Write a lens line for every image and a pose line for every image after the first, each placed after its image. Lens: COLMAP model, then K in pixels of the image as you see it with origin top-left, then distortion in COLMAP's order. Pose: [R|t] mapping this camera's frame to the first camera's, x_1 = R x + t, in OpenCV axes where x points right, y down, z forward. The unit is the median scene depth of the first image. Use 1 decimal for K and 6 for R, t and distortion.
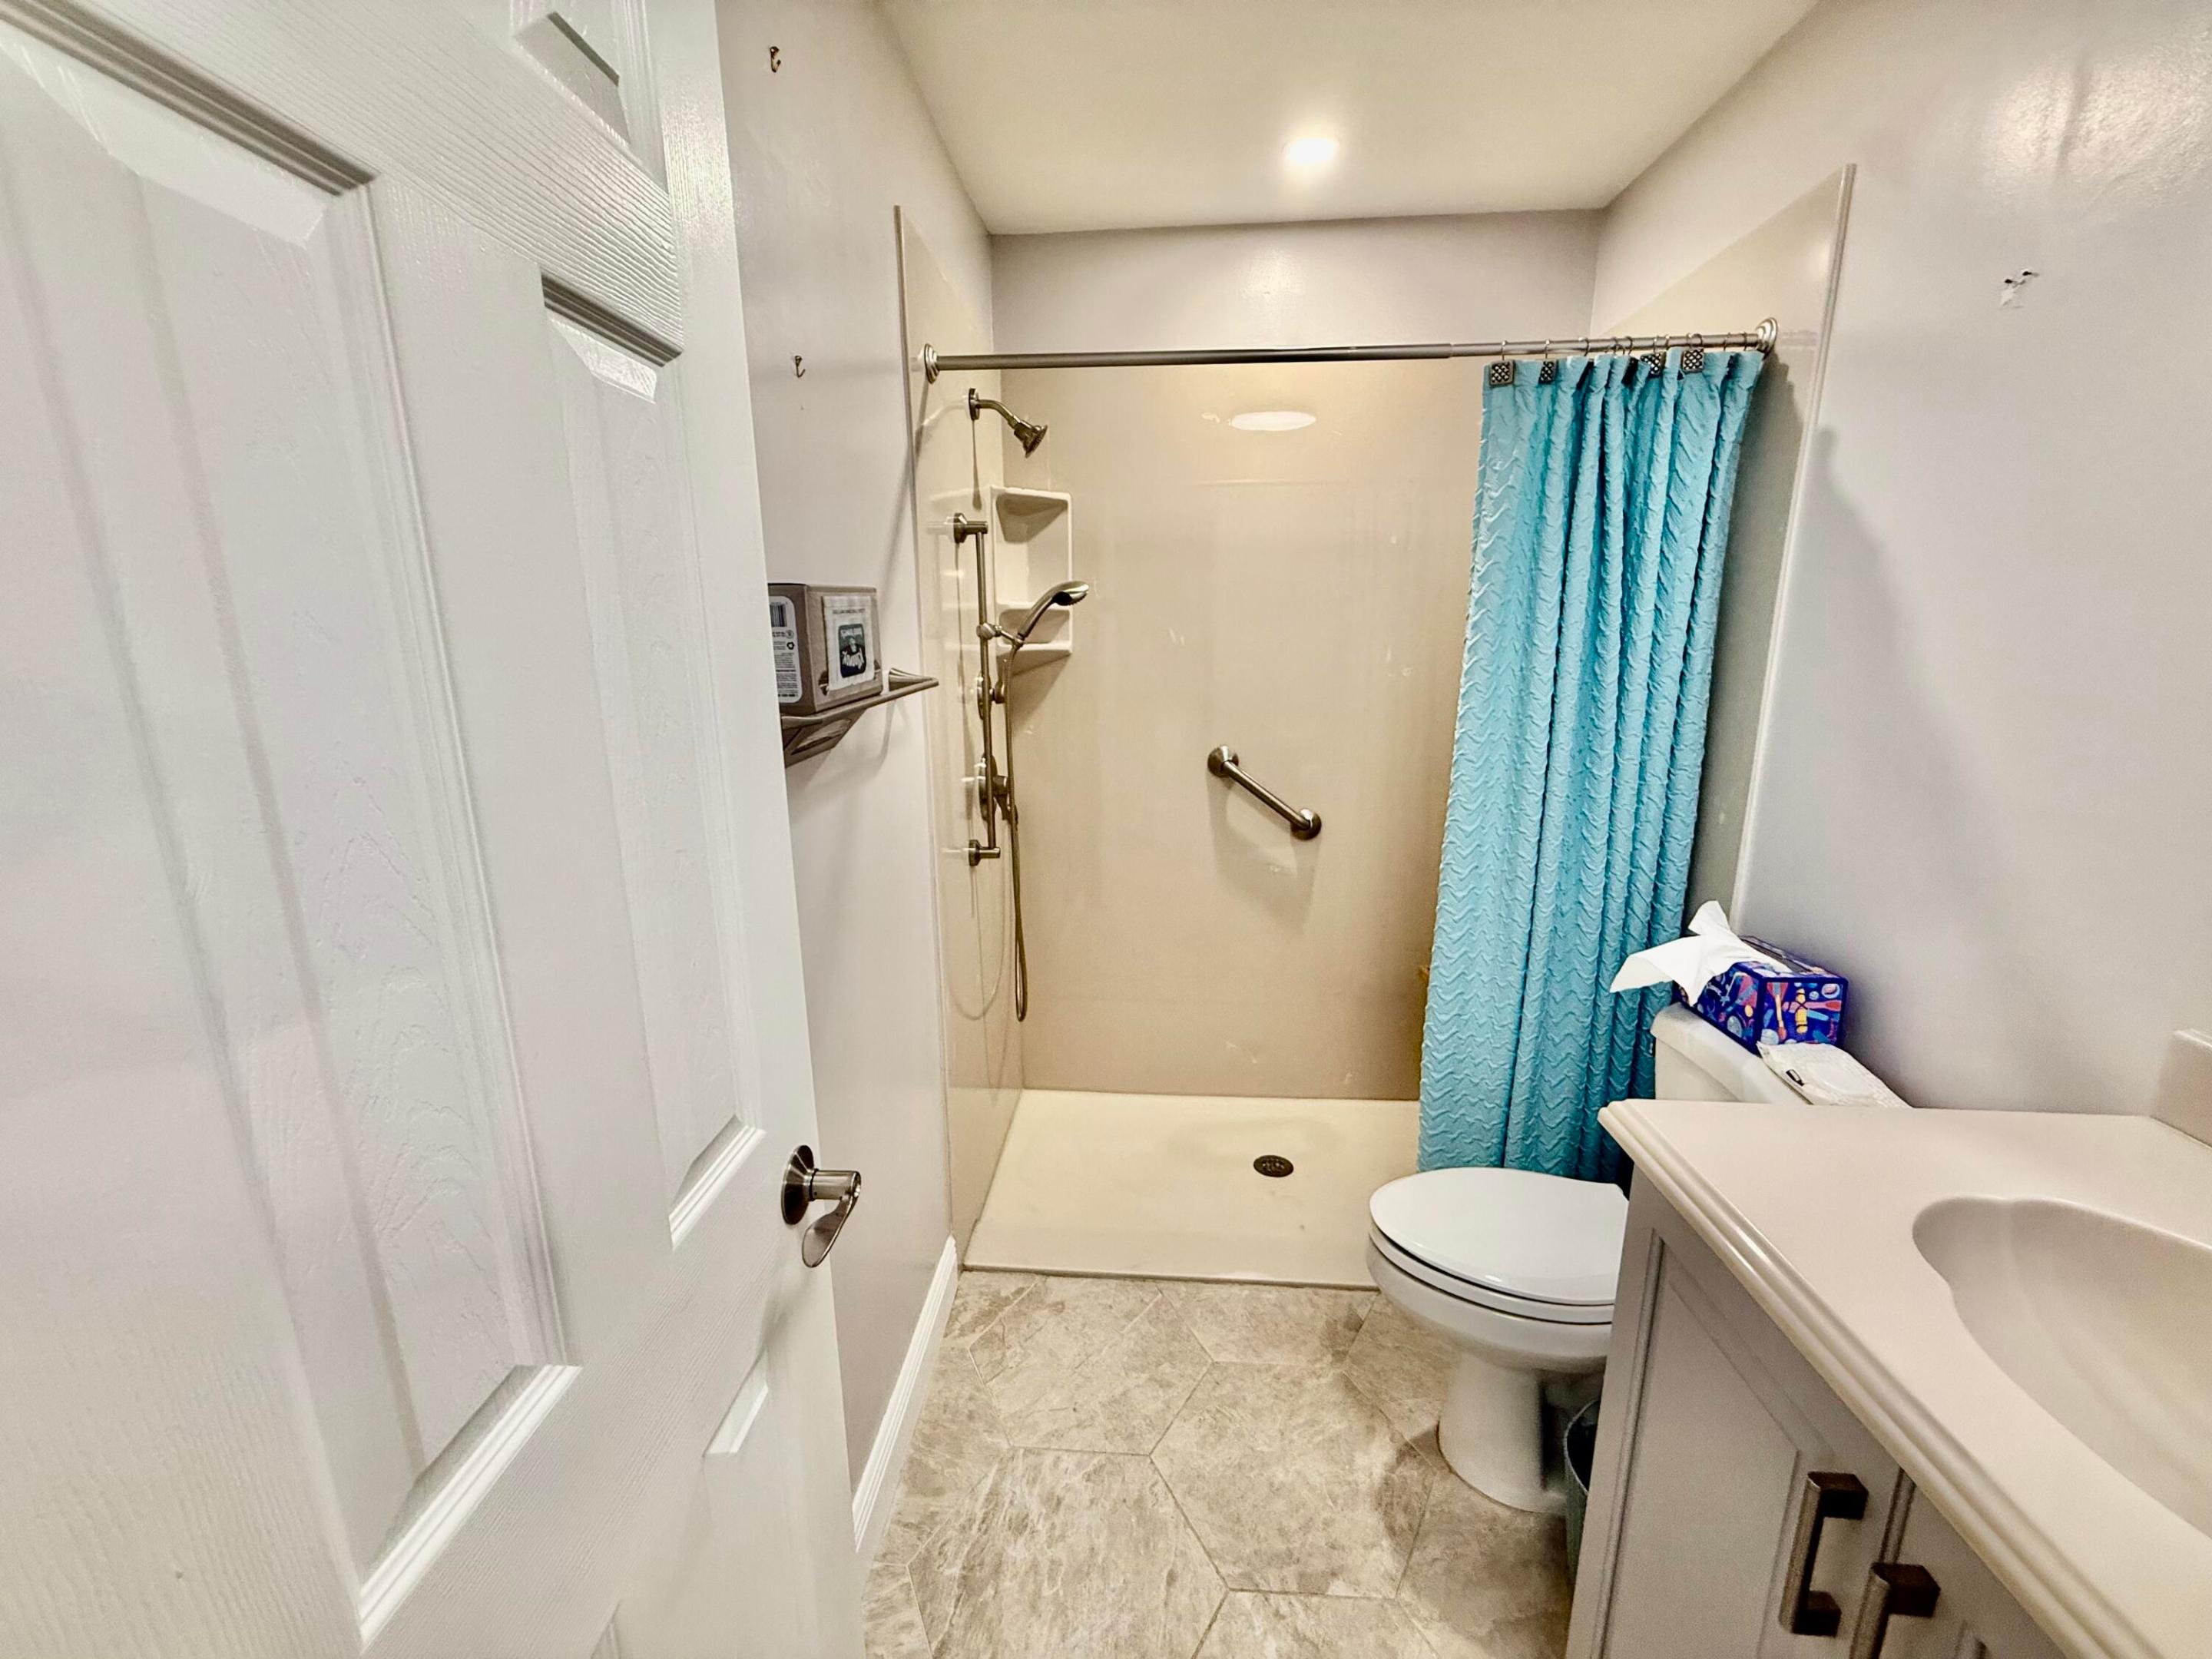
lens RADIAL K [[882.5, 0, 1098.8], [0, 882.5, 832.5], [0, 0, 1]] dist [0.000831, -0.000049]
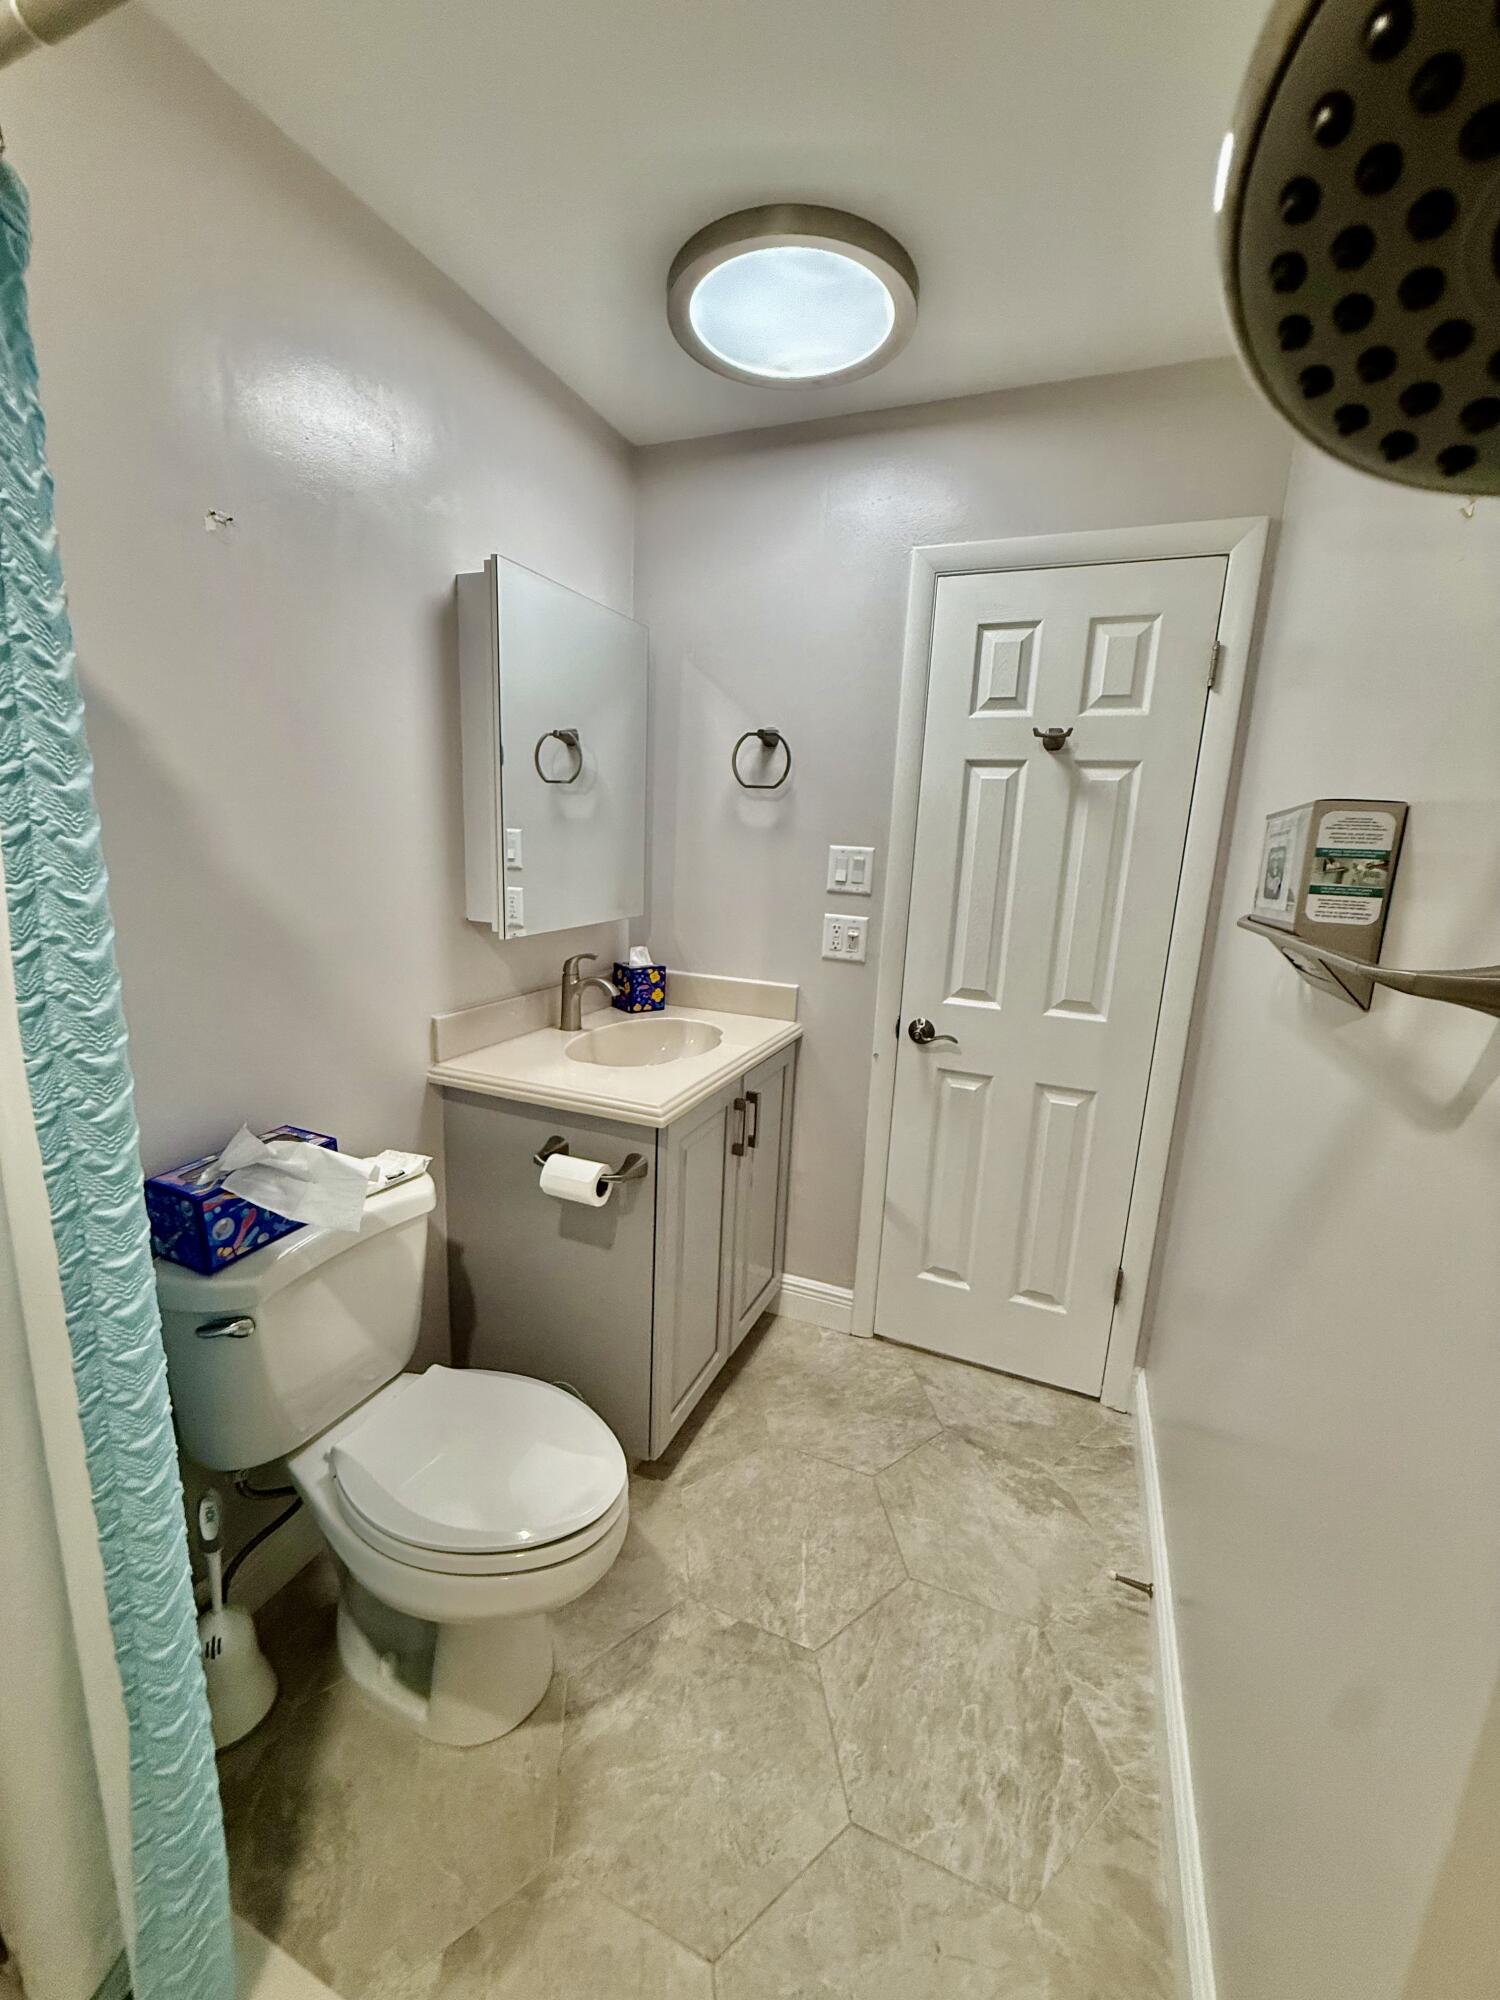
lens RADIAL K [[798.0, 0, 749.0], [0, 798.0, 993.6], [0, 0, 1]] dist [0.000831, -0.000049]
pose [[-0.949024, -0.093357, 0.301060, -0.005897], [0.036797, 0.915787, 0.399974, -0.322052], [-0.313047, 0.390664, -0.865669, 1.401249]]
